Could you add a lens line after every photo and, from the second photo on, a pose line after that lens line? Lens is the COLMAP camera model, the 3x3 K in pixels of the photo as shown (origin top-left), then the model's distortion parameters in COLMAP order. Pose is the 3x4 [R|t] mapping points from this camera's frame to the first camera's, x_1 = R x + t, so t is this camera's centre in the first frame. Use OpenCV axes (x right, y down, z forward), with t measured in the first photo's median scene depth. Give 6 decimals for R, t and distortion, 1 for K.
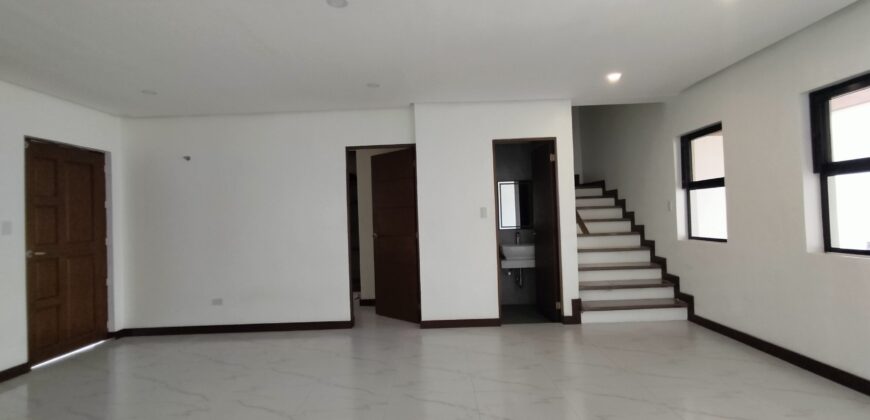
lens RADIAL K [[400.1, 0, 438.5], [0, 400.1, 209.8], [0, 0, 1]] dist [-0.001458, 0.000435]
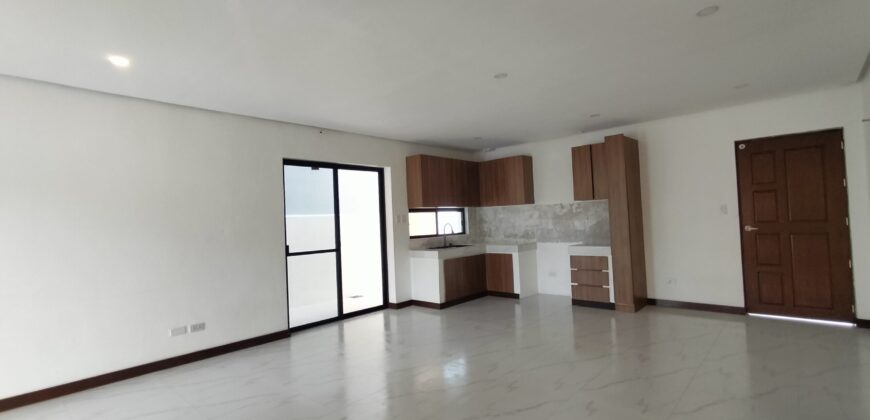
lens RADIAL K [[400.1, 0, 438.5], [0, 400.1, 209.8], [0, 0, 1]] dist [-0.001458, 0.000435]
pose [[-0.650059, 0.040641, -0.758796, 0.530966], [0.080012, 0.996679, -0.015164, -0.010538], [0.755659, -0.070570, -0.651152, 0.896714]]
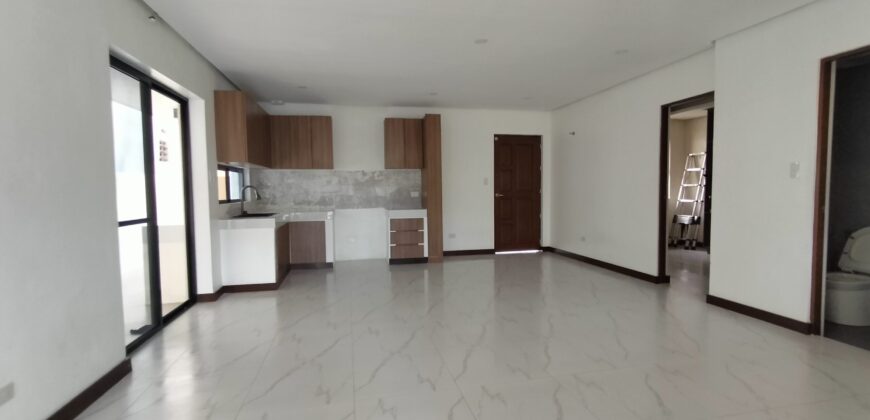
lens RADIAL K [[400.1, 0, 438.5], [0, 400.1, 209.8], [0, 0, 1]] dist [-0.001458, 0.000435]
pose [[0.230599, 0.083998, -0.969417, 0.660047], [0.025524, 0.995402, 0.092321, -0.004766], [0.972714, -0.046032, 0.227395, 0.228664]]
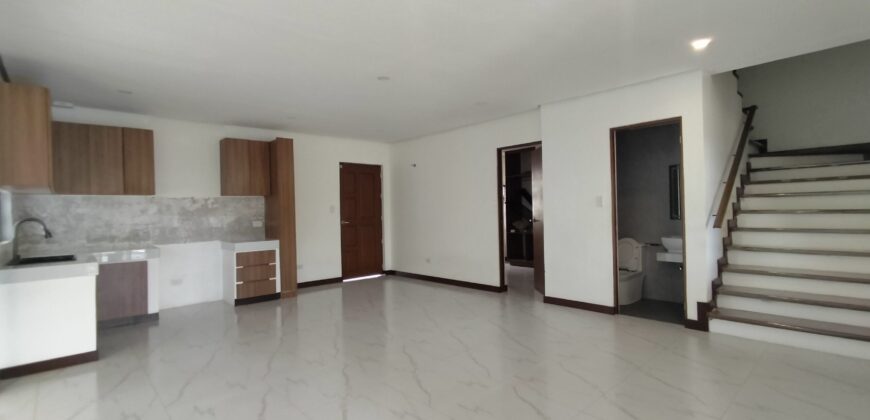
lens RADIAL K [[395.1, 0, 435.0], [0, 395.1, 210.0], [0, 0, 1]] dist [0.000909, 0.000671]
pose [[0.691169, 0.020037, -0.722415, 0.556032], [0.014171, 0.999048, 0.041268, -0.019766], [0.722554, -0.038760, 0.690227, -0.001586]]
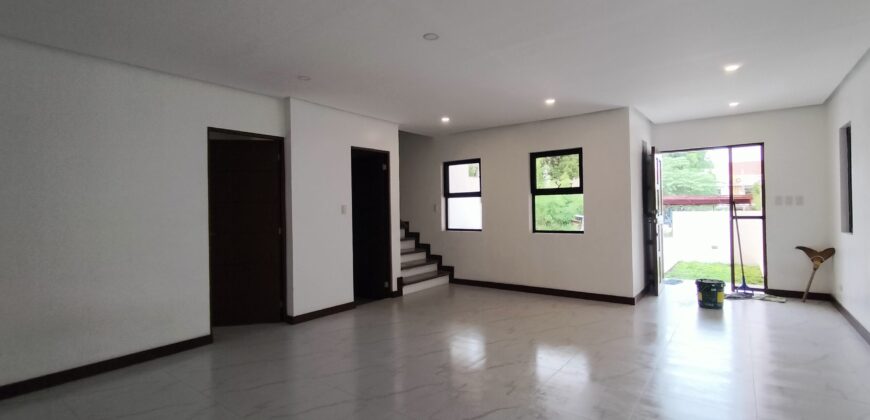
lens RADIAL K [[400.1, 0, 438.5], [0, 400.1, 209.8], [0, 0, 1]] dist [-0.001458, 0.000435]
pose [[0.597786, 0.022197, 0.801348, -0.631984], [-0.014251, 0.999753, -0.017062, 0.022965], [-0.801529, -0.001221, 0.597955, 0.116053]]
